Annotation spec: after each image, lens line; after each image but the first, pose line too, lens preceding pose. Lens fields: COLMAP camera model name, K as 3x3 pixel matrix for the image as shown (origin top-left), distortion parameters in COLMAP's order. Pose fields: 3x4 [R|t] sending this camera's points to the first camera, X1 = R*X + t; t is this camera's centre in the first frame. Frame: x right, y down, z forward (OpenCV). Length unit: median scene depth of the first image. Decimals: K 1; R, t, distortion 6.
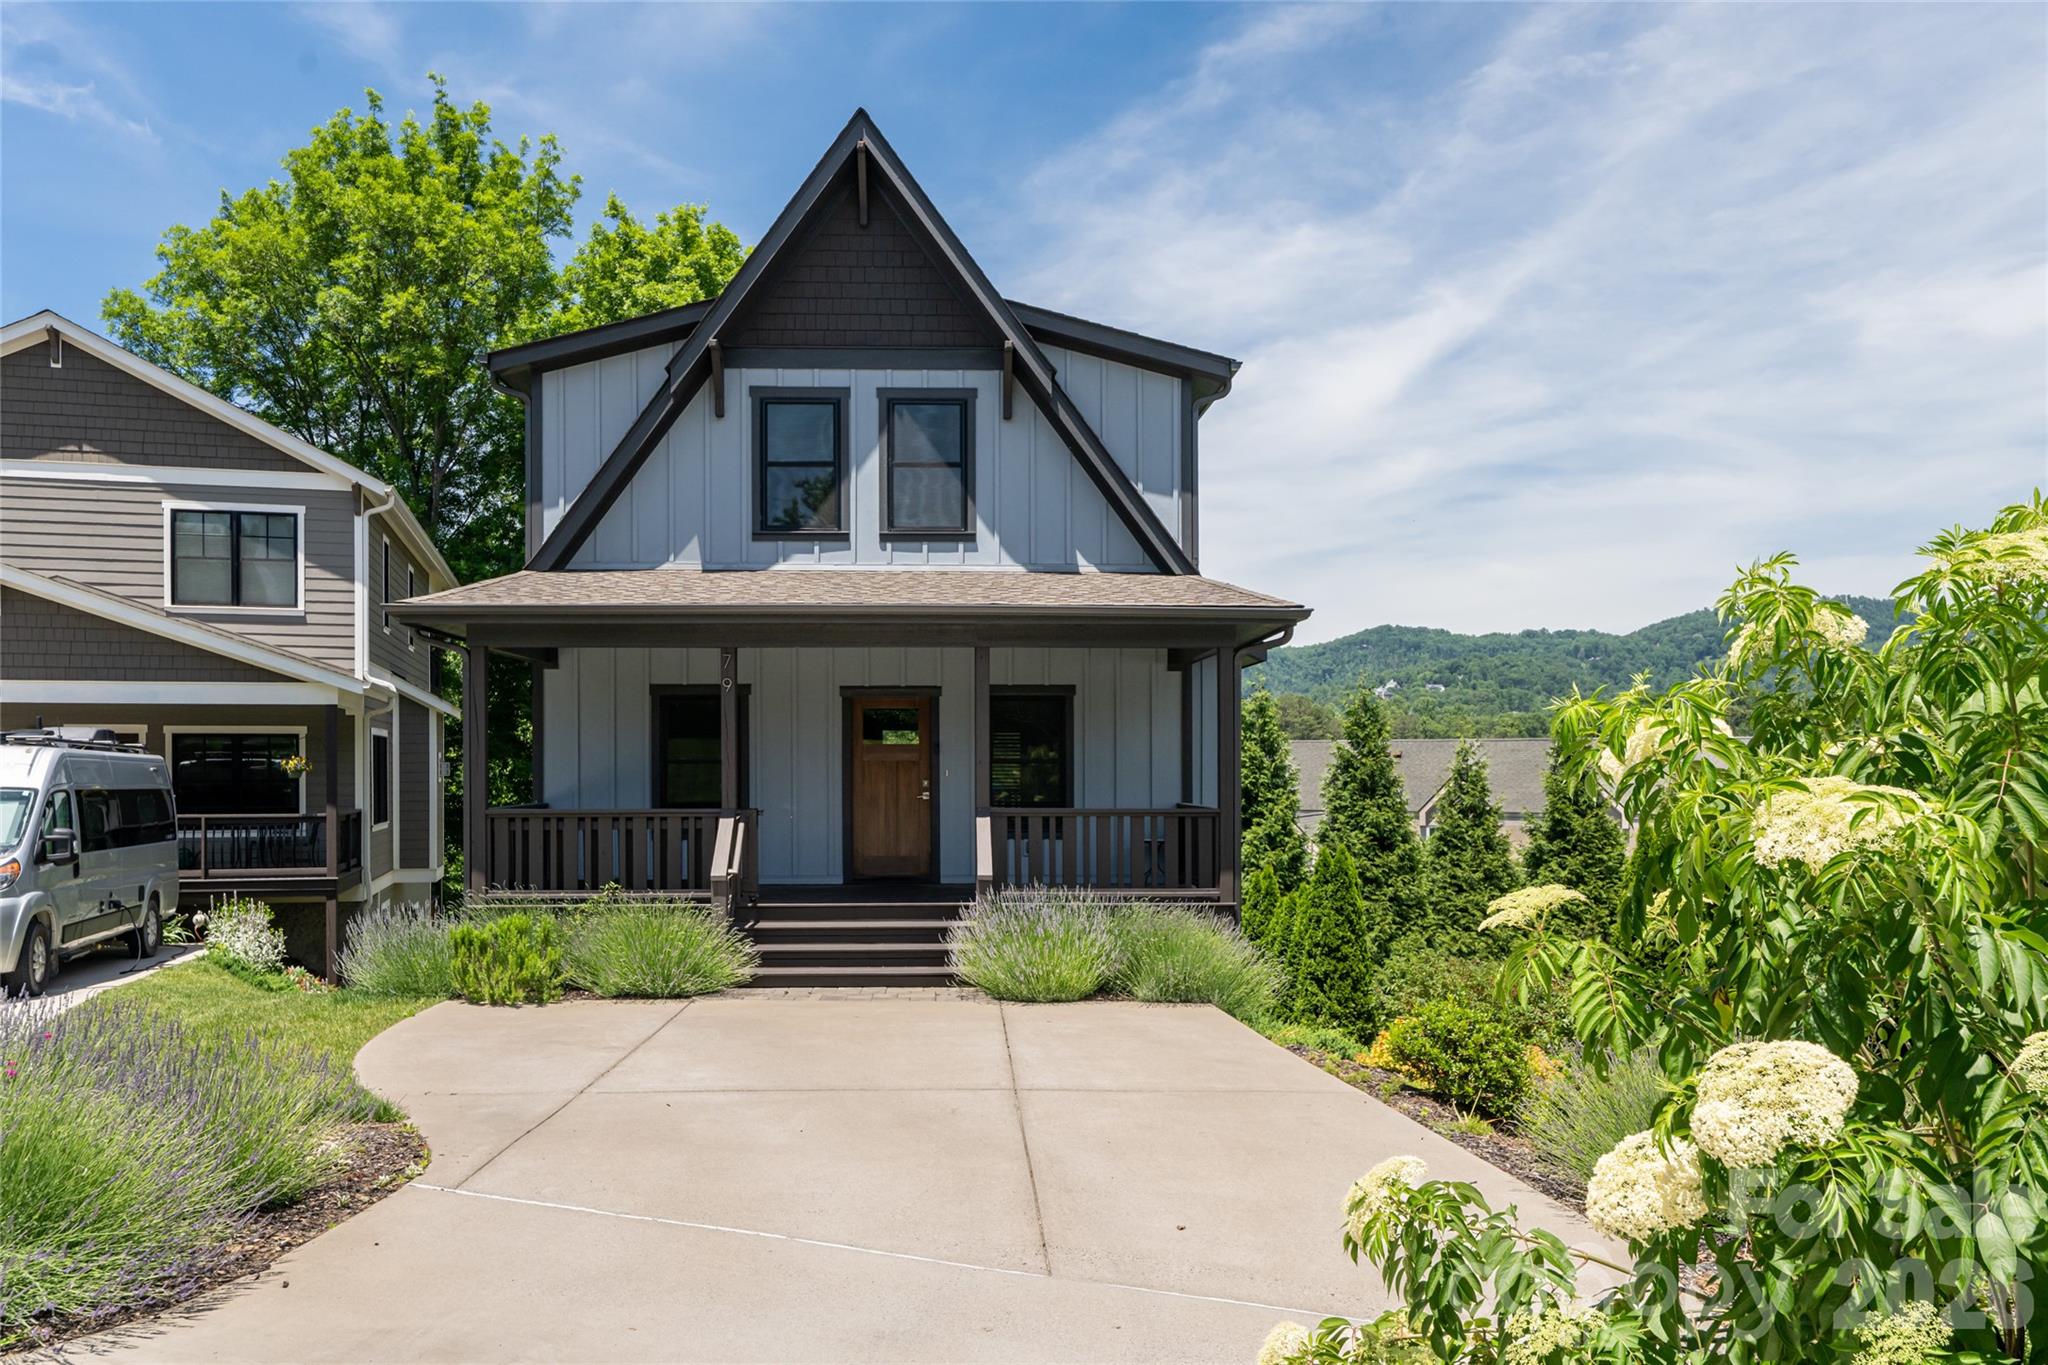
lens RADIAL K [[1518.1, 0, 1023.9], [0, 1518.1, 704.2], [0, 0, 1]] dist [-0.021998, 0.007272]
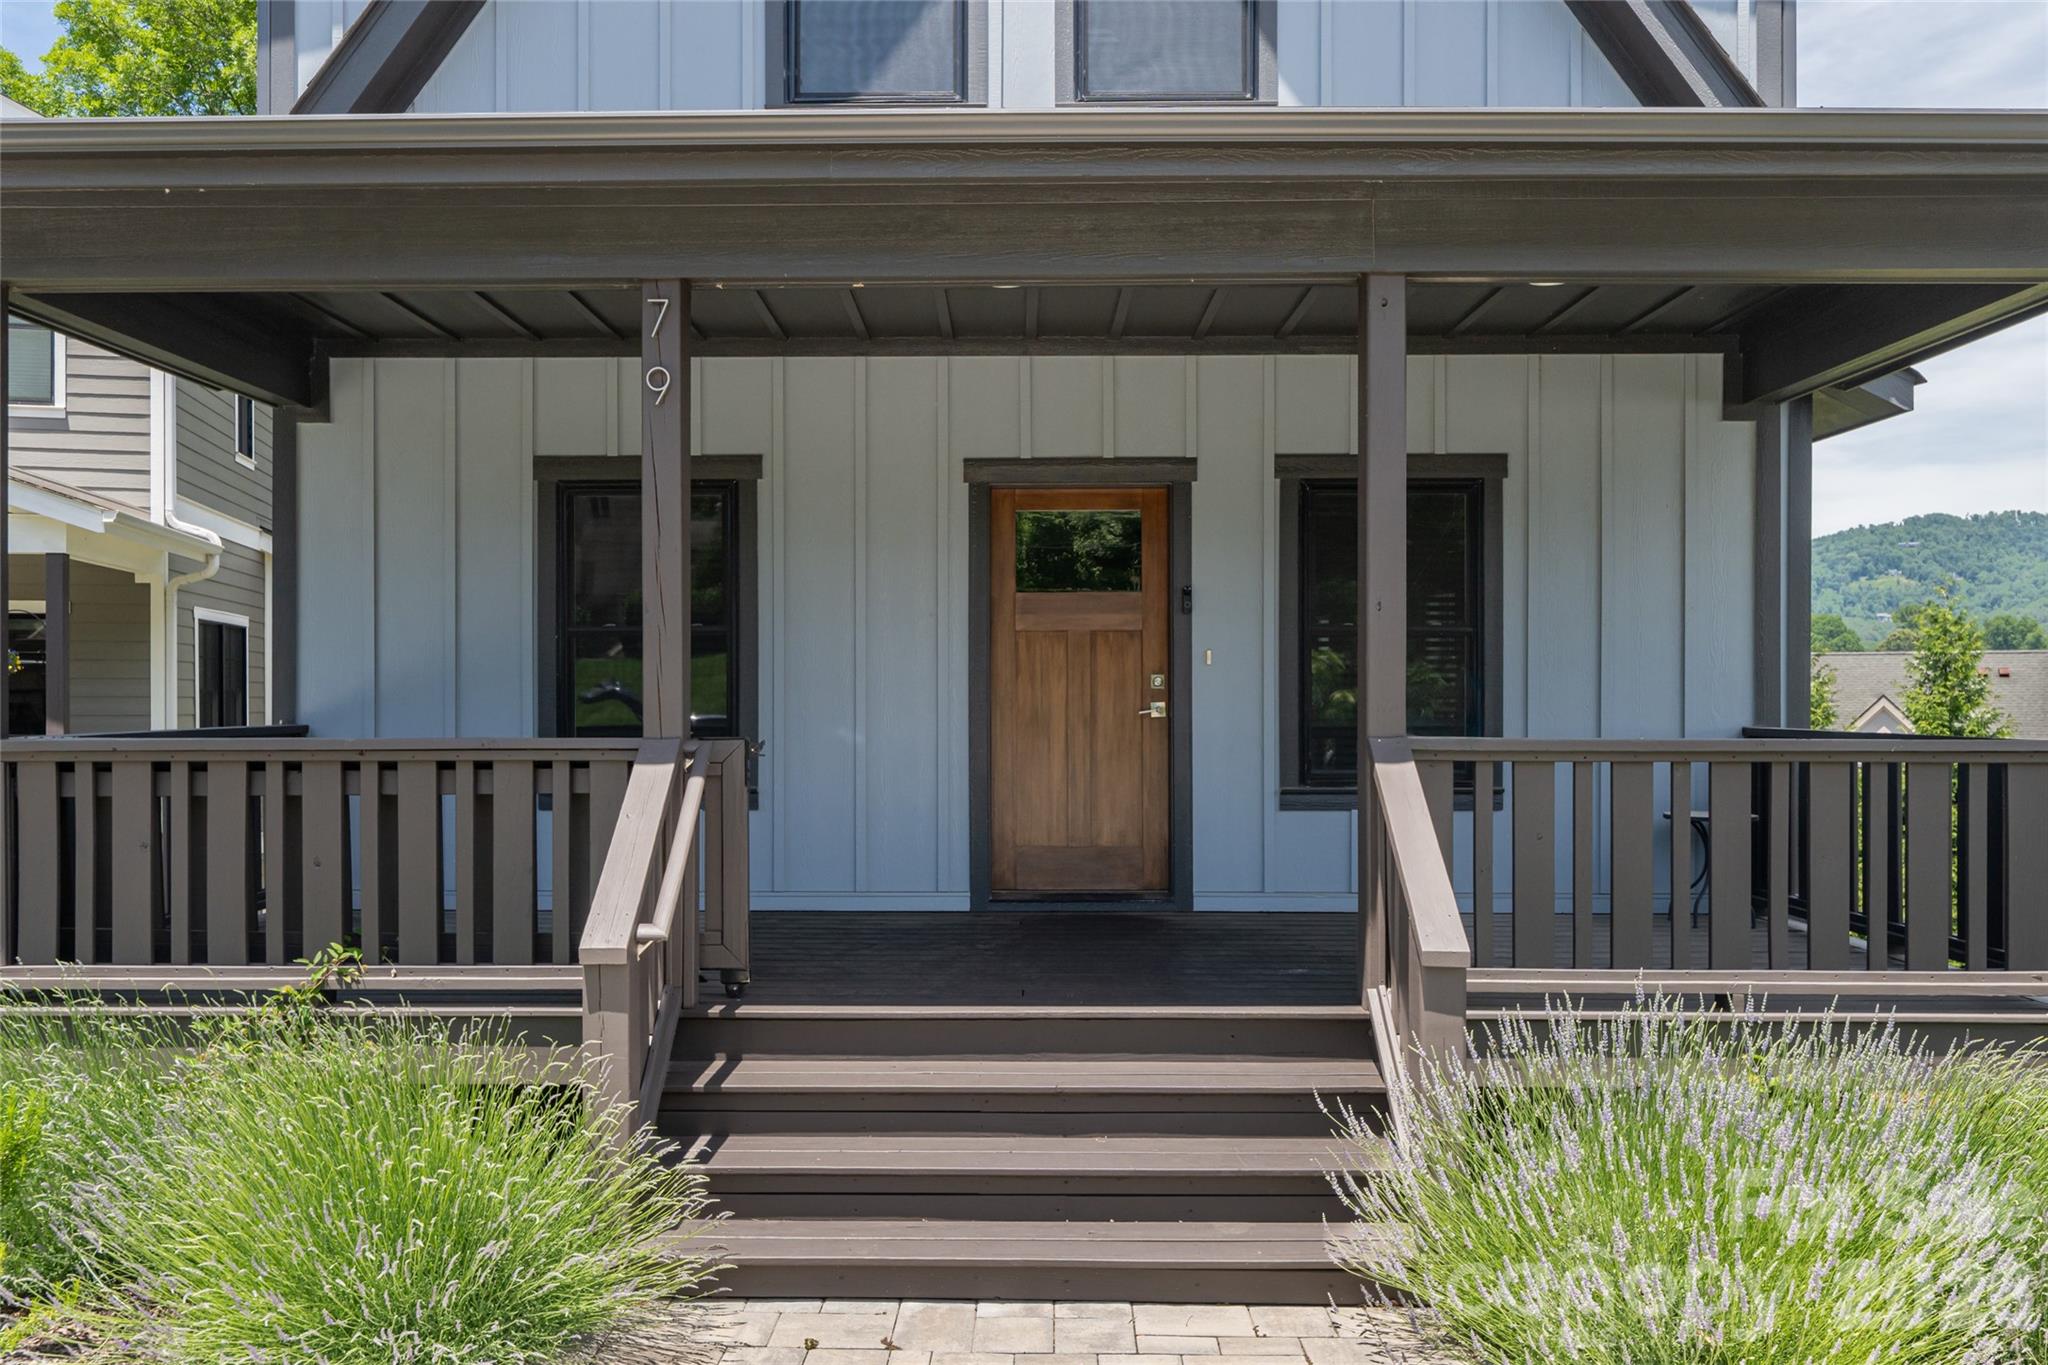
lens RADIAL K [[1518.1, 0, 1024.0], [0, 1518.1, 678.2], [0, 0, 1]] dist [-0.021998, 0.007272]
pose [[0.998154, -0.000332, -0.060739, -0.077029], [0.002064, 0.999593, 0.028447, 0.038711], [0.060705, -0.028520, 0.997748, 0.559949]]
